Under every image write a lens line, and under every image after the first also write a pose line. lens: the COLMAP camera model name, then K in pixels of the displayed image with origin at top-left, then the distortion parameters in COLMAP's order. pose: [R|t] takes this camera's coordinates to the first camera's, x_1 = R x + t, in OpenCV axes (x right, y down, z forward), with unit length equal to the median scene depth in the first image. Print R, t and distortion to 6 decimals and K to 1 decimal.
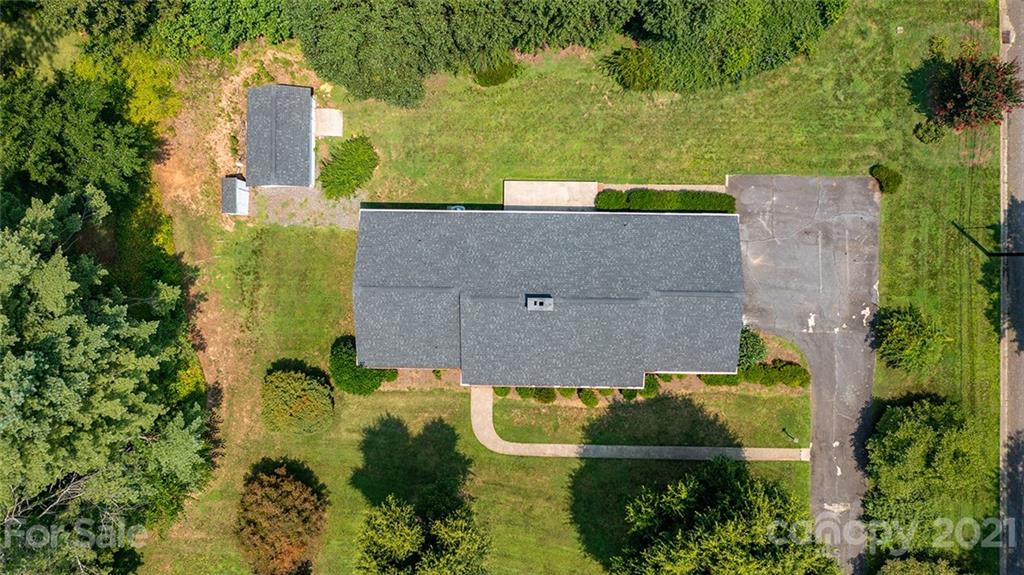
lens RADIAL K [[808.0, 0, 510.6], [0, 808.0, 281.8], [0, 0, 1]] dist [-0.022235, 0.009666]
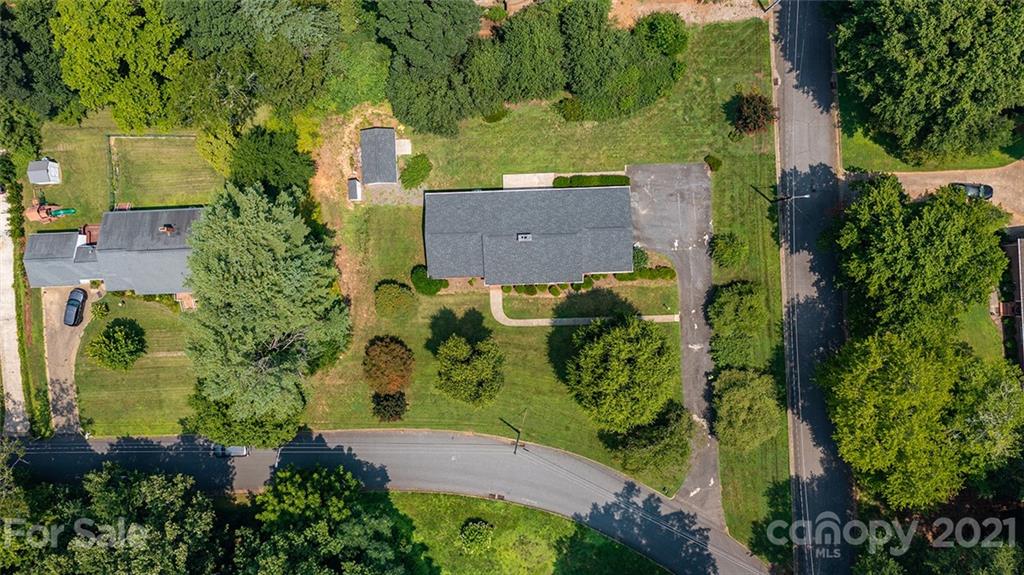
lens RADIAL K [[808.0, 0, 510.6], [0, 808.0, 281.8], [0, 0, 1]] dist [-0.022235, 0.009666]
pose [[0.998835, -0.048250, 0.000590, -0.002635], [0.048251, 0.998834, -0.001832, 0.119466], [-0.000501, 0.001859, 0.999998, -0.810683]]
